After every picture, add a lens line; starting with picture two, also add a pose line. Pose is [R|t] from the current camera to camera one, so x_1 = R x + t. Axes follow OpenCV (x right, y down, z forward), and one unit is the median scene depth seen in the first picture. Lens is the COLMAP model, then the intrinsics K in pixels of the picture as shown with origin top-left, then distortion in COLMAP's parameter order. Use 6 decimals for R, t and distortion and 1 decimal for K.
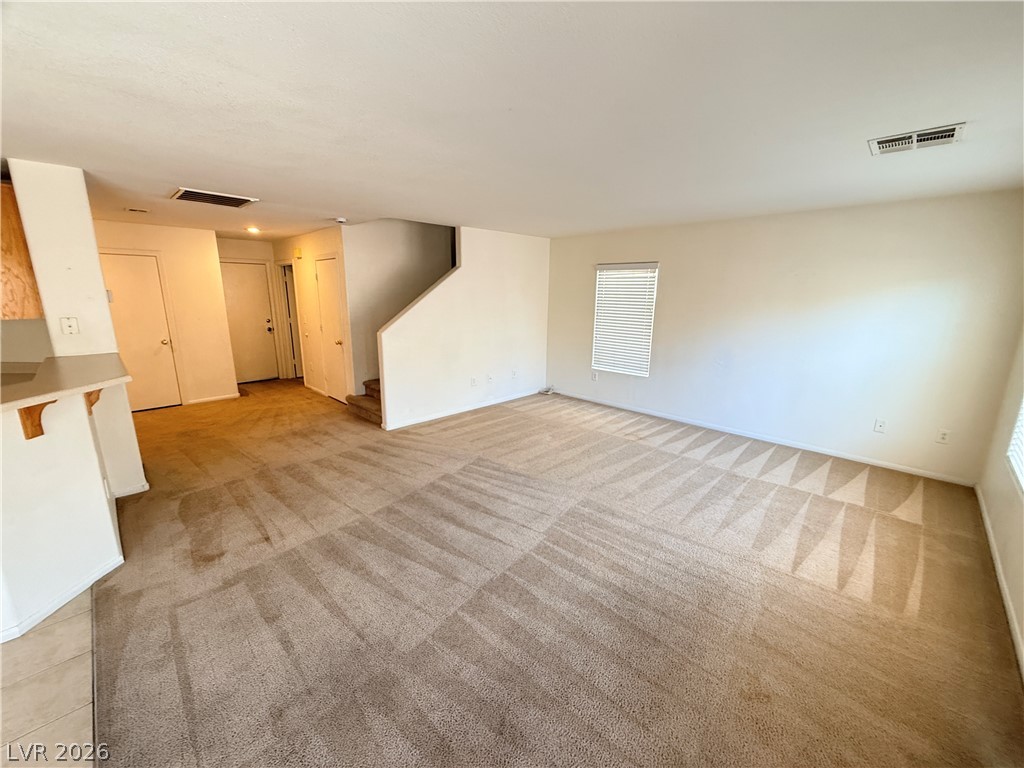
lens RADIAL K [[409.3, 0, 504.9], [0, 409.3, 384.5], [0, 0, 1]] dist [0.000804, -0.000281]
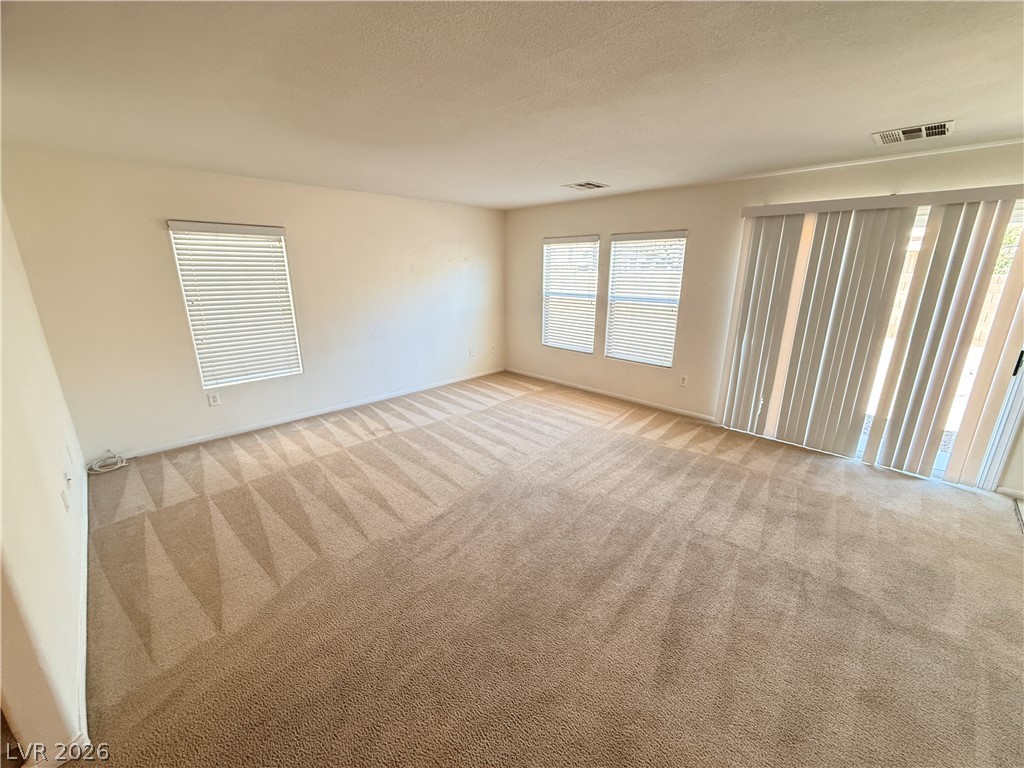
lens RADIAL K [[409.3, 0, 510.1], [0, 409.3, 384.1], [0, 0, 1]] dist [0.000804, -0.000281]
pose [[0.001405, -0.280357, 0.959895, -0.534608], [0.223235, 0.935760, 0.272981, -0.156131], [-0.974764, 0.213899, 0.063900, 0.680257]]
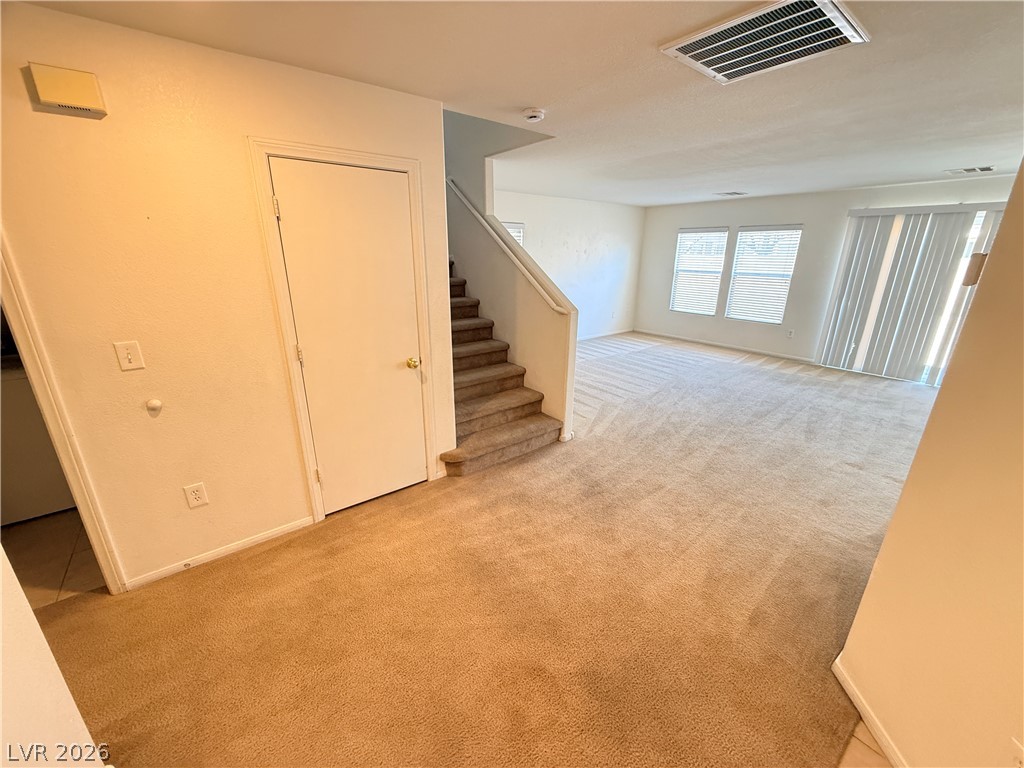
lens RADIAL K [[409.3, 0, 508.4], [0, 409.3, 384.2], [0, 0, 1]] dist [0.000804, -0.000281]
pose [[0.121876, -0.312159, 0.942180, -1.065455], [0.216302, 0.934794, 0.281733, -0.236896], [-0.968690, 0.169458, 0.181450, 1.043247]]
